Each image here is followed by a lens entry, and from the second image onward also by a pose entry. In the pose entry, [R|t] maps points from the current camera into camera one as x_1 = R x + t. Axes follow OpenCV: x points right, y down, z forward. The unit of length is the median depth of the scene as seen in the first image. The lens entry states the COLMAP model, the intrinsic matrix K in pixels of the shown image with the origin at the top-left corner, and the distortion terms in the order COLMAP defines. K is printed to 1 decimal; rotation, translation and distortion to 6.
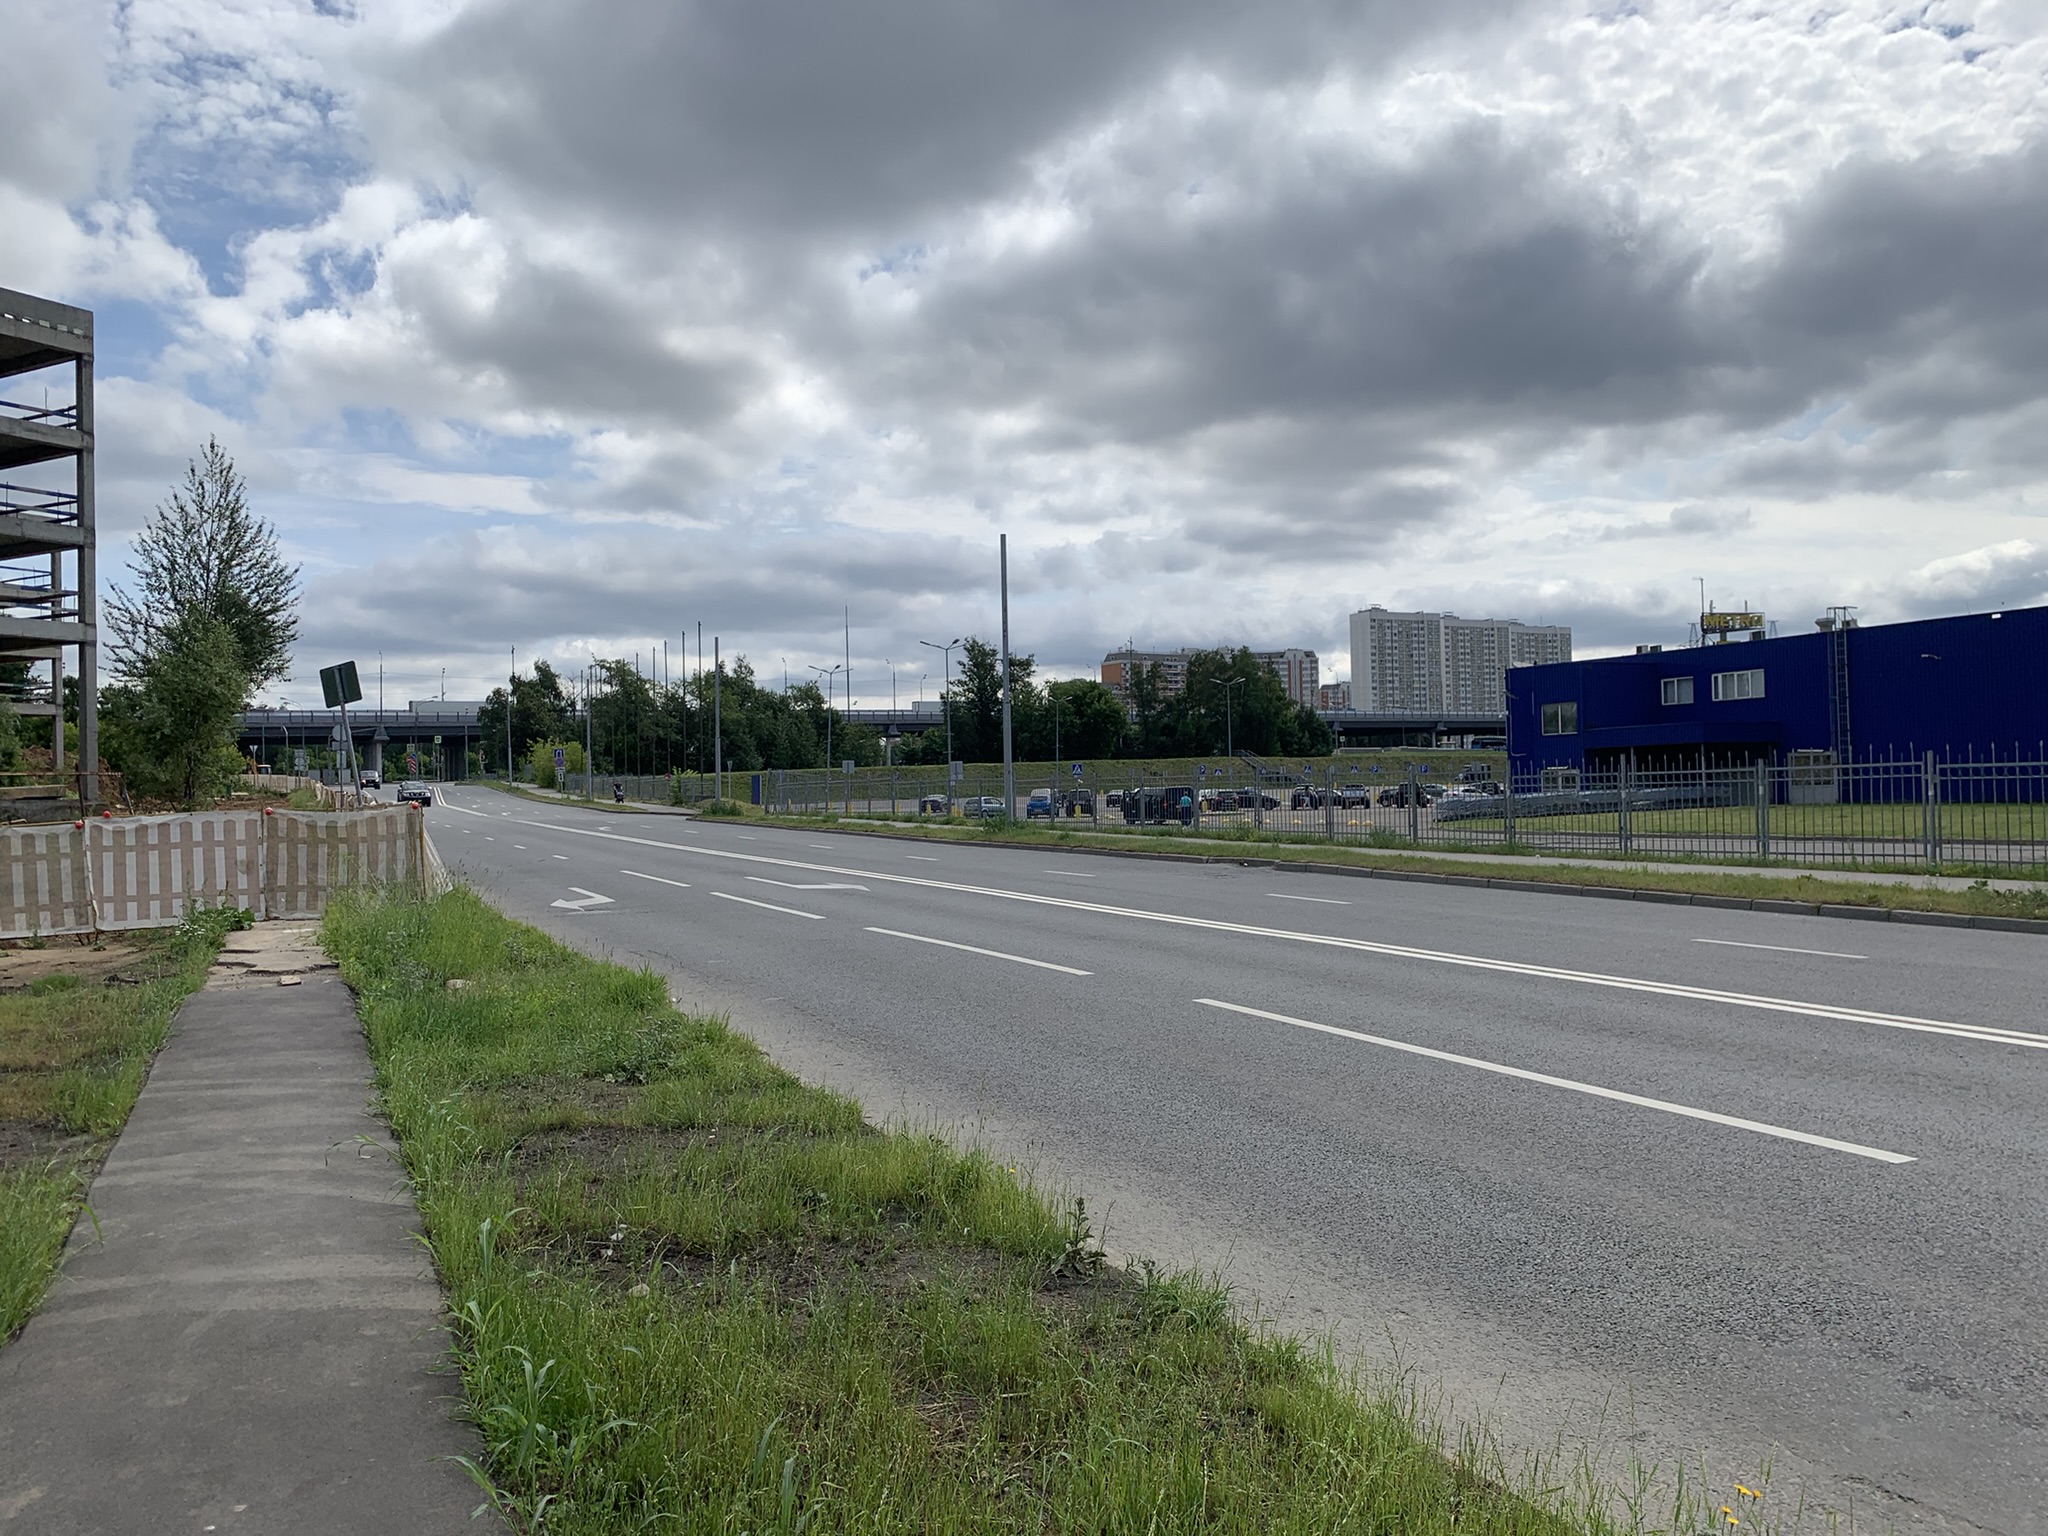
lens RADIAL K [[1554.7, 0, 1076.3], [0, 1554.7, 750.2], [0, 0, 1]] dist [0.026847, -0.032072]
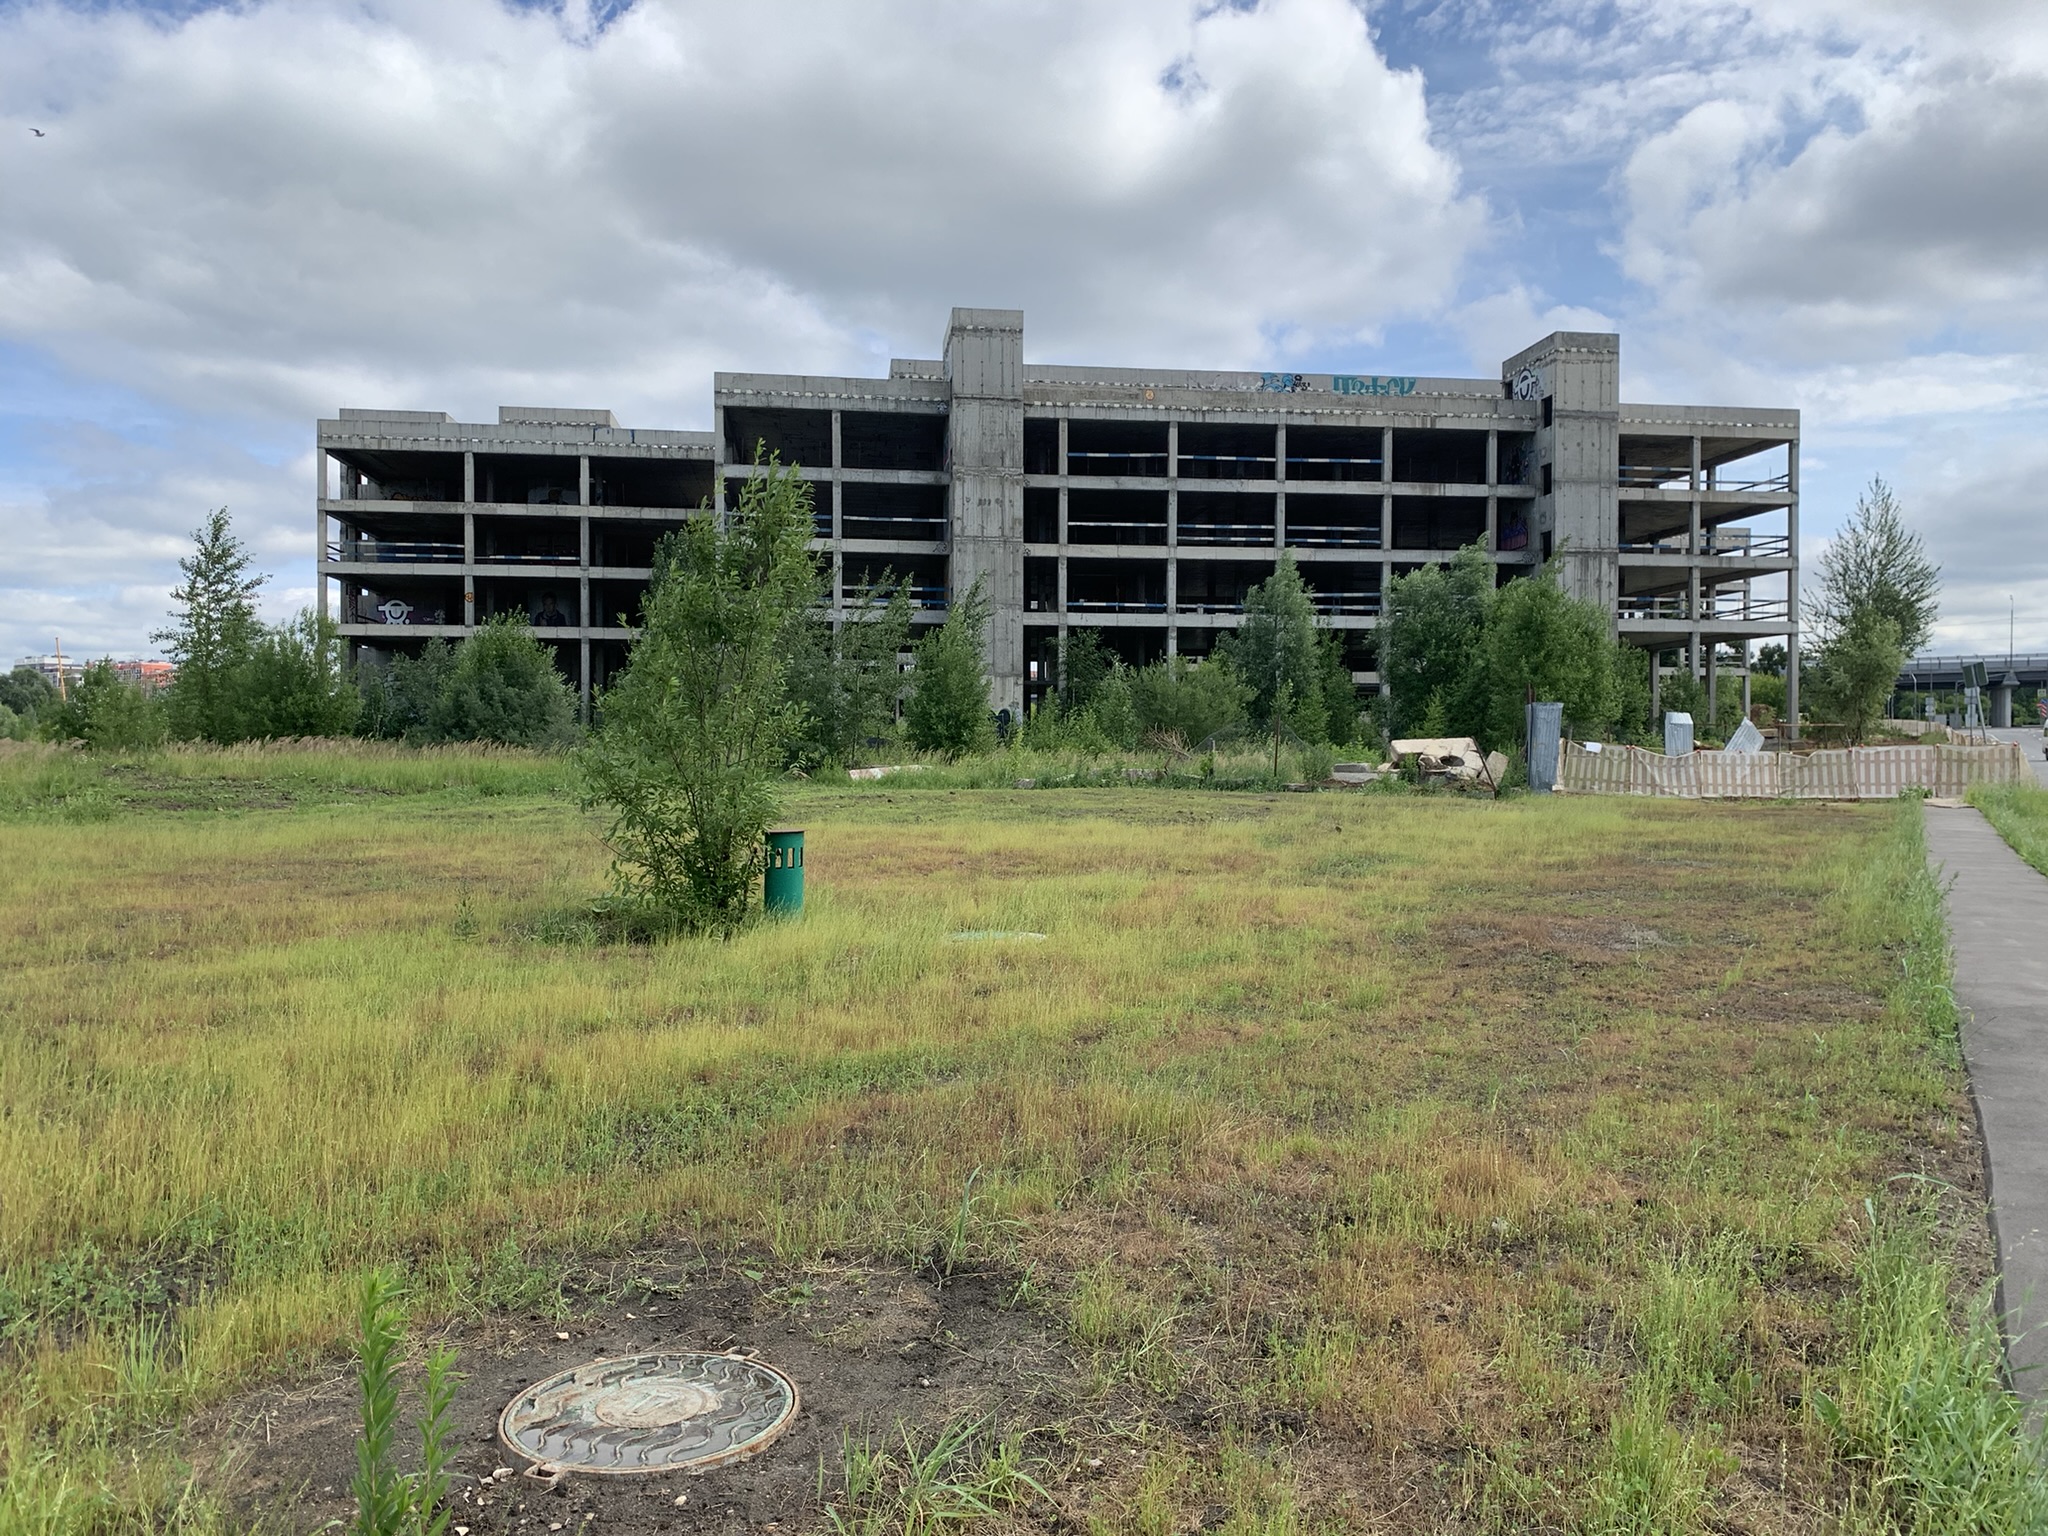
lens RADIAL K [[1554.7, 0, 1018.7], [0, 1554.7, 775.3], [0, 0, 1]] dist [0.026847, -0.032072]
pose [[0.553037, 0.034563, -0.832440, 0.067432], [0.009542, 0.998811, 0.047810, -0.004098], [0.833102, -0.034384, 0.552049, -0.146207]]
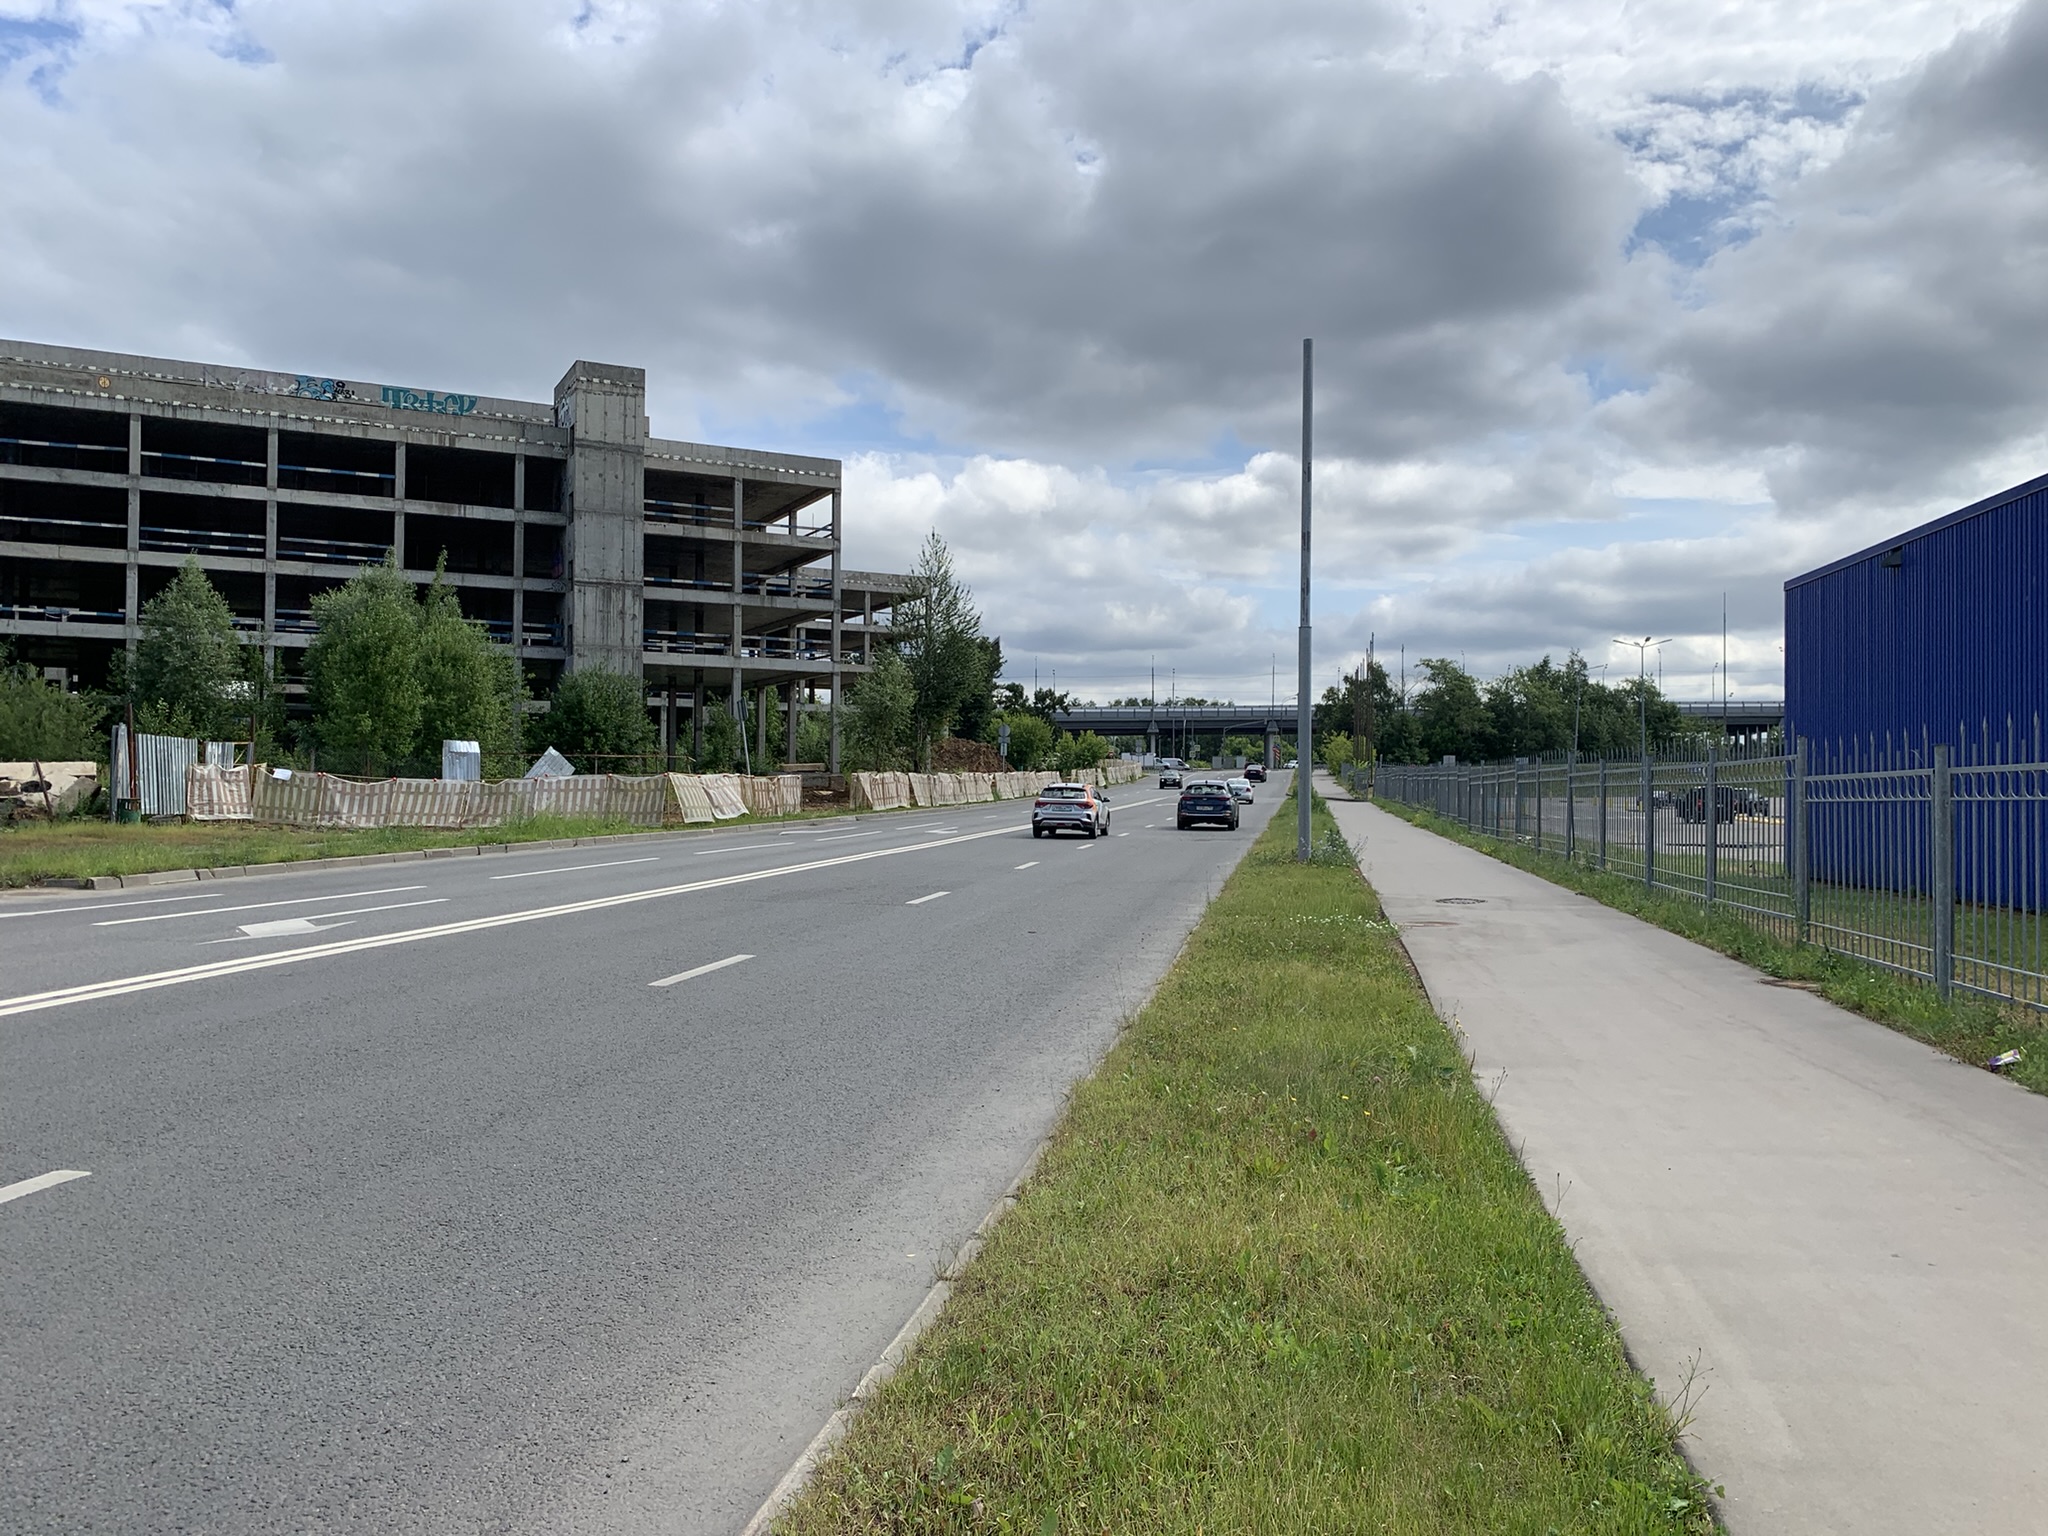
lens RADIAL K [[1554.7, 0, 1020.5], [0, 1554.7, 783.5], [0, 0, 1]] dist [0.026847, -0.032072]
pose [[0.799650, 0.027316, -0.599845, 0.151018], [-0.010896, 0.999460, 0.030988, -0.002755], [0.600368, -0.018243, 0.799516, -0.044132]]
